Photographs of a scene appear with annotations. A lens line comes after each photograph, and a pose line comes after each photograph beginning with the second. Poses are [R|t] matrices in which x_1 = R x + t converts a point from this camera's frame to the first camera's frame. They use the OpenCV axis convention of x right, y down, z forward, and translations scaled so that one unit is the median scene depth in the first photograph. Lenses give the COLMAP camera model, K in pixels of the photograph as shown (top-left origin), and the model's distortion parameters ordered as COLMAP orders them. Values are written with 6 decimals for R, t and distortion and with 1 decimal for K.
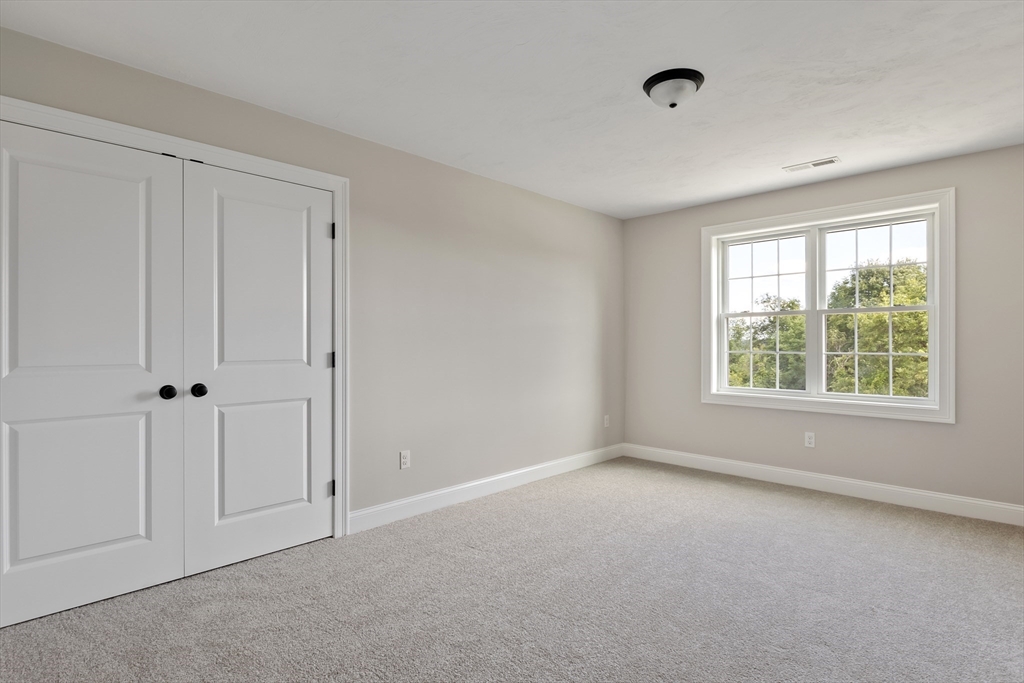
lens RADIAL K [[517.8, 0, 501.9], [0, 517.8, 342.1], [0, 0, 1]] dist [0.000040, 0.000029]
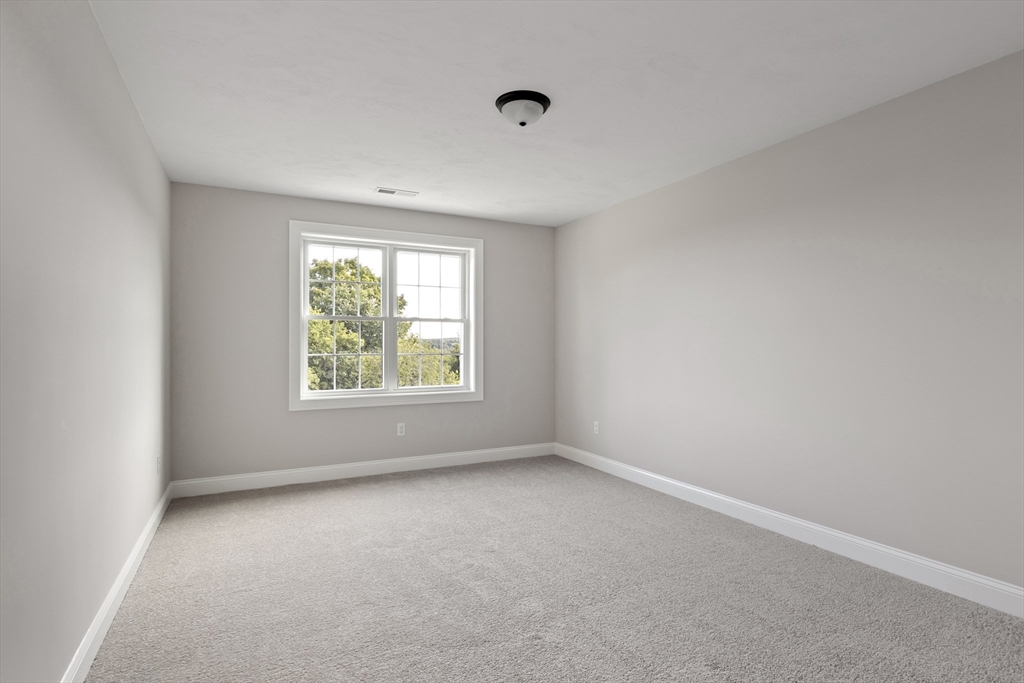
lens RADIAL K [[517.8, 0, 501.9], [0, 517.8, 342.1], [0, 0, 1]] dist [0.000040, 0.000029]
pose [[0.313681, 0.005174, 0.949514, -0.435210], [0.000658, 0.999984, -0.005666, -0.000127], [-0.949528, 0.002402, 0.313672, 0.422591]]
